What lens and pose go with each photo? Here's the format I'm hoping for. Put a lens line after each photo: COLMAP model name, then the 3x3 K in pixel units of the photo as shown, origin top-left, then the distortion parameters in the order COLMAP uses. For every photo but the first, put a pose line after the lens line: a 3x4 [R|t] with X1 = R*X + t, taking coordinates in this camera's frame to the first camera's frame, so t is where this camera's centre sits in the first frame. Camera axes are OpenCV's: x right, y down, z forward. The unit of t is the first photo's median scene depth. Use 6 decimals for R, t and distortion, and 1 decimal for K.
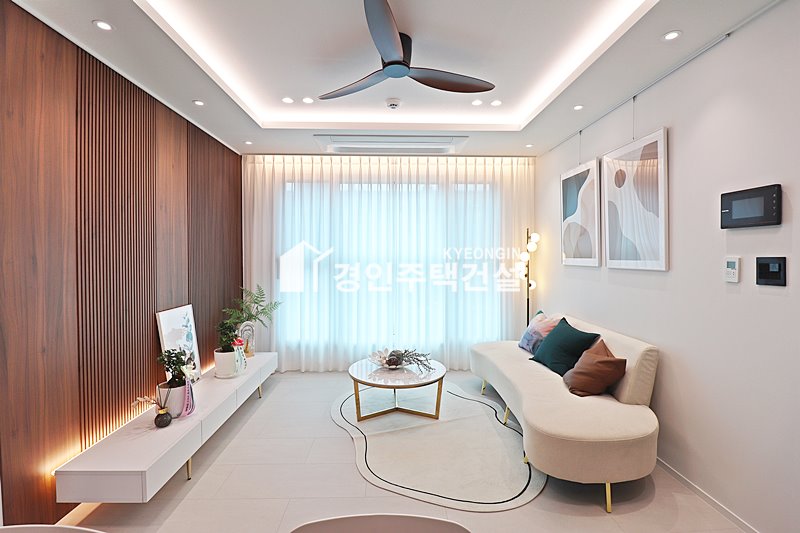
lens RADIAL K [[371.6, 0, 400.4], [0, 371.6, 262.2], [0, 0, 1]] dist [0.000250, -0.013110]
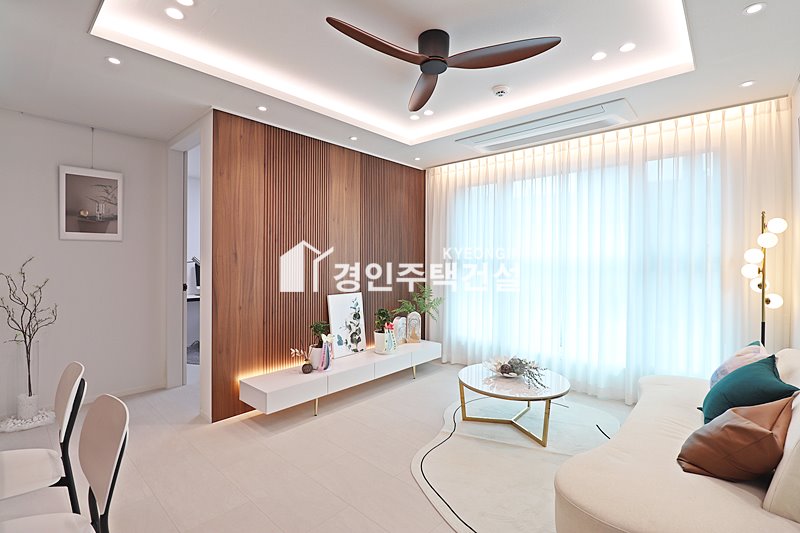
lens RADIAL K [[368.1, 0, 399.4], [0, 368.1, 262.3], [0, 0, 1]] dist [-0.000183, -0.012898]
pose [[0.720920, 0.008466, -0.692967, 0.424654], [-0.016541, 0.999851, -0.004993, 0.012191], [0.692821, 0.015062, 0.720952, 0.156900]]
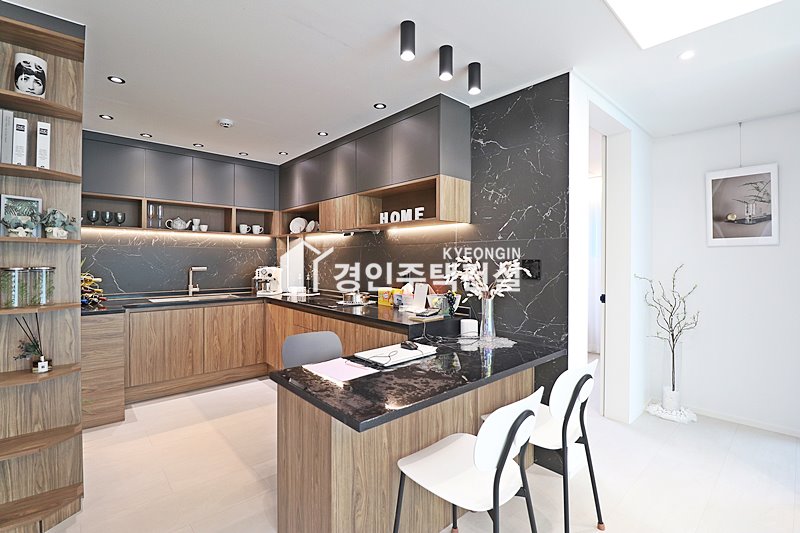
lens RADIAL K [[368.1, 0, 399.4], [0, 368.1, 262.3], [0, 0, 1]] dist [-0.000183, -0.012898]
pose [[-0.763644, -0.000233, -0.645637, 0.359371], [-0.015168, 0.999730, 0.017580, -0.000905], [0.645459, 0.023218, -0.763442, 0.439169]]
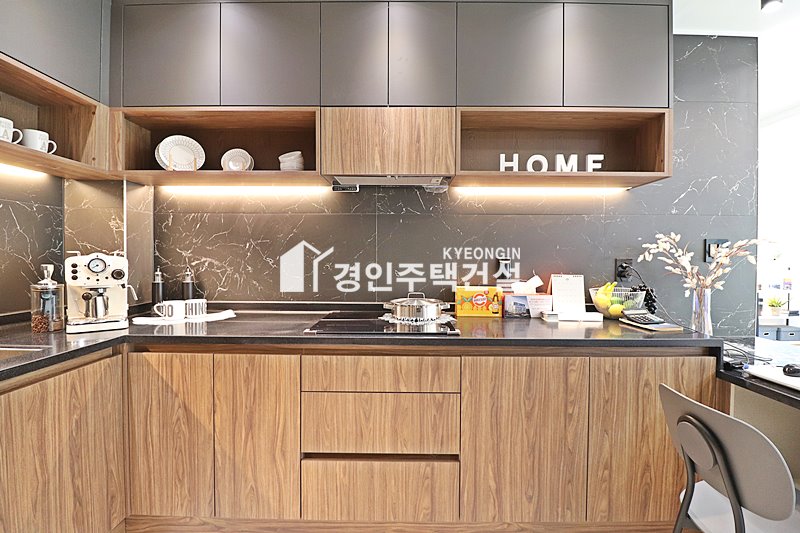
lens RADIAL K [[368.1, 0, 399.4], [0, 368.1, 262.3], [0, 0, 1]] dist [-0.000183, -0.012898]
pose [[-0.037543, 0.017231, -0.999146, 0.327988], [-0.020905, 0.999619, 0.018024, 0.044325], [0.999076, 0.021563, -0.037168, -0.502137]]
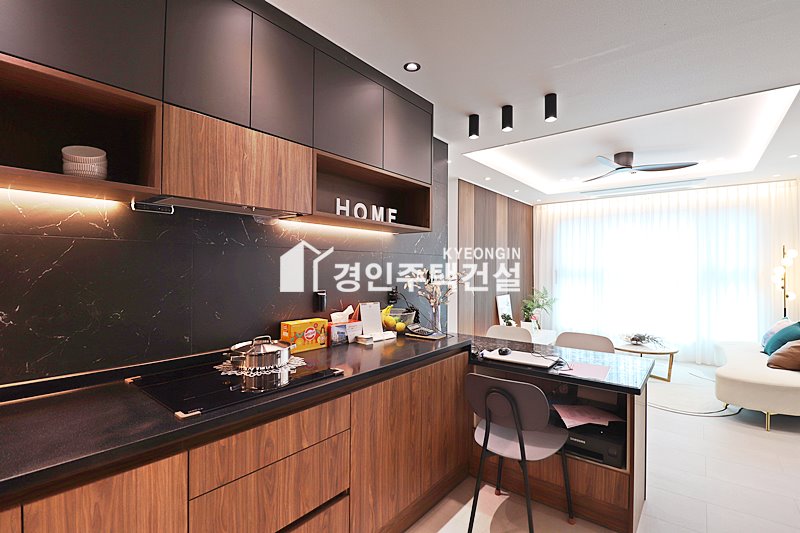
lens RADIAL K [[368.1, 0, 399.4], [0, 368.1, 262.3], [0, 0, 1]] dist [-0.000183, -0.012898]
pose [[0.755333, -0.004338, -0.655327, 0.236955], [-0.015296, 0.999589, -0.024247, 0.005671], [0.655162, 0.028339, 0.754956, -0.770600]]
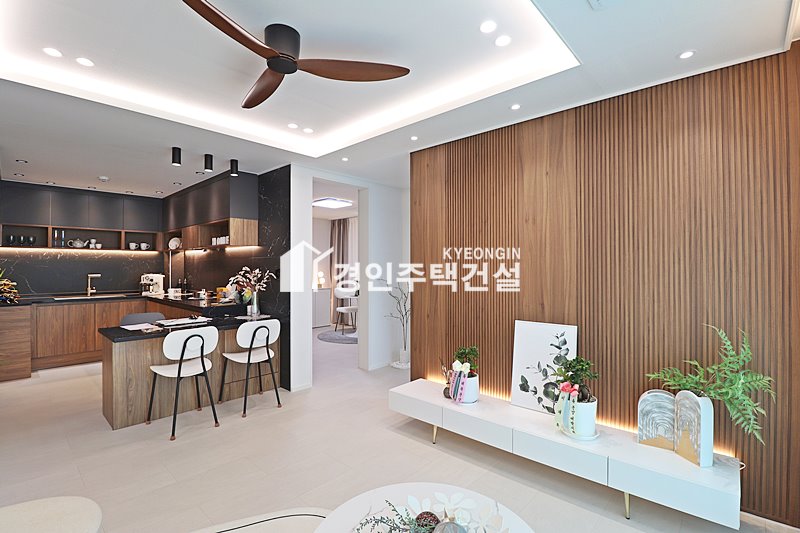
lens RADIAL K [[371.6, 0, 400.4], [0, 371.6, 262.2], [0, 0, 1]] dist [0.000250, -0.013110]
pose [[-0.700634, -0.007310, -0.713483, 0.301200], [-0.010143, 0.999949, -0.000285, -0.024415], [0.713449, 0.007038, -0.700672, 1.288965]]
